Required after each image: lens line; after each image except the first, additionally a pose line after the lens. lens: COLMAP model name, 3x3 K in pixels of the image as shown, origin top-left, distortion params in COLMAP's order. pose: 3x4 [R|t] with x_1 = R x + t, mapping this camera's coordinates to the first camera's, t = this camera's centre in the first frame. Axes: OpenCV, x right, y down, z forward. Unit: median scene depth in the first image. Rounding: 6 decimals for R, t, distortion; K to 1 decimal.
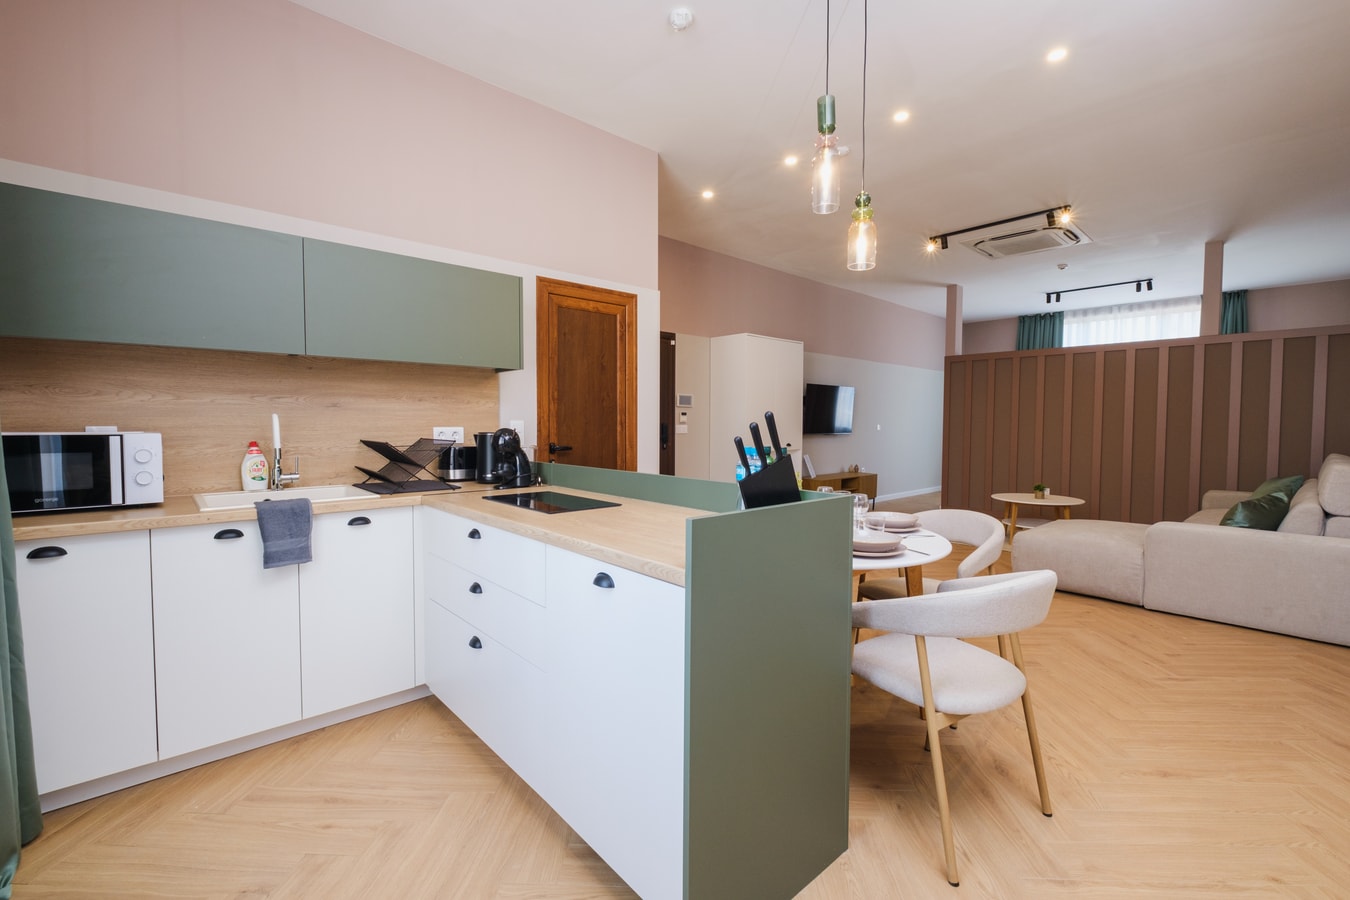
lens RADIAL K [[581.3, 0, 674.8], [0, 581.3, 442.9], [0, 0, 1]] dist [0.008764, -0.000687]
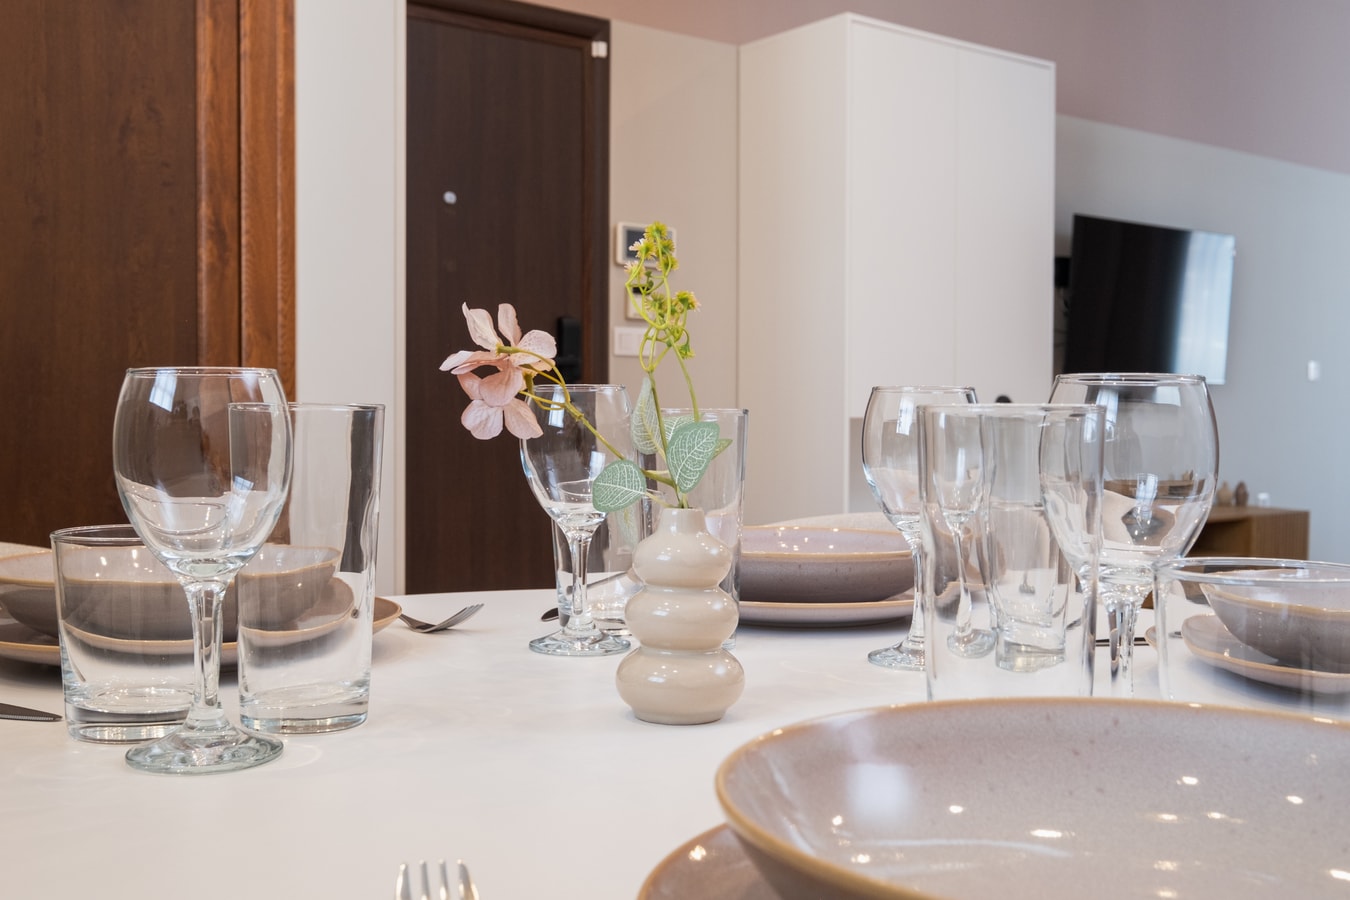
lens RADIAL K [[1396.0, 0, 674.4], [0, 1396.0, 454.9], [0, 0, 1]] dist [-0.006458, 0.000000]
pose [[0.995765, 0.001744, -0.091923, 0.182756], [-0.002663, 0.999948, -0.009875, 0.077122], [0.091901, 0.010078, 0.995717, 0.527555]]
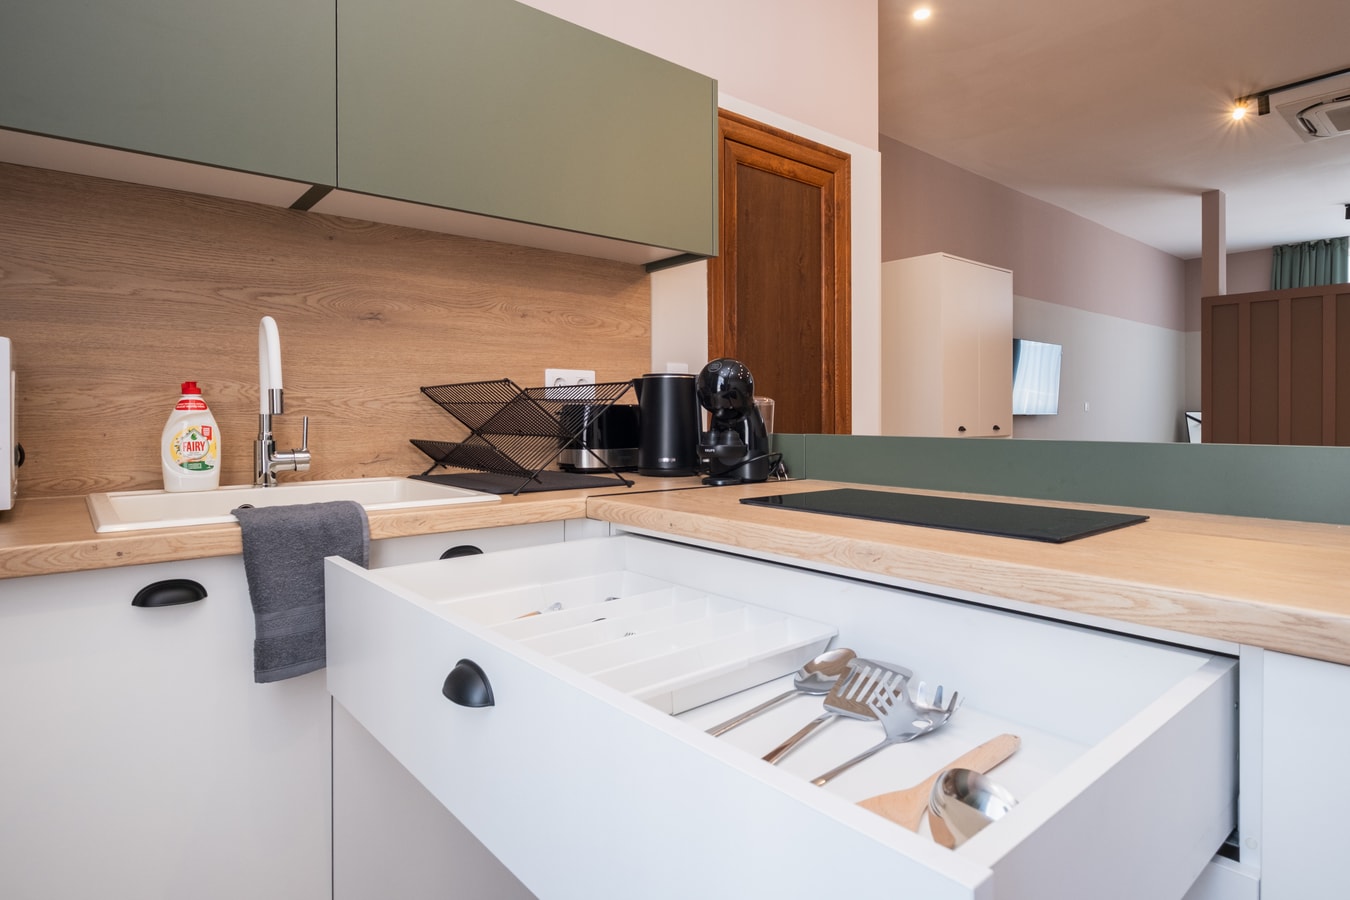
lens RADIAL K [[737.7, 0, 675.3], [0, 737.7, 418.6], [0, 0, 1]] dist [0.003391, 0.002105]
pose [[0.999334, -0.003967, -0.036287, -0.259755], [0.002803, 0.999482, -0.032069, 0.036590], [0.036395, 0.031946, 0.998827, 0.328650]]
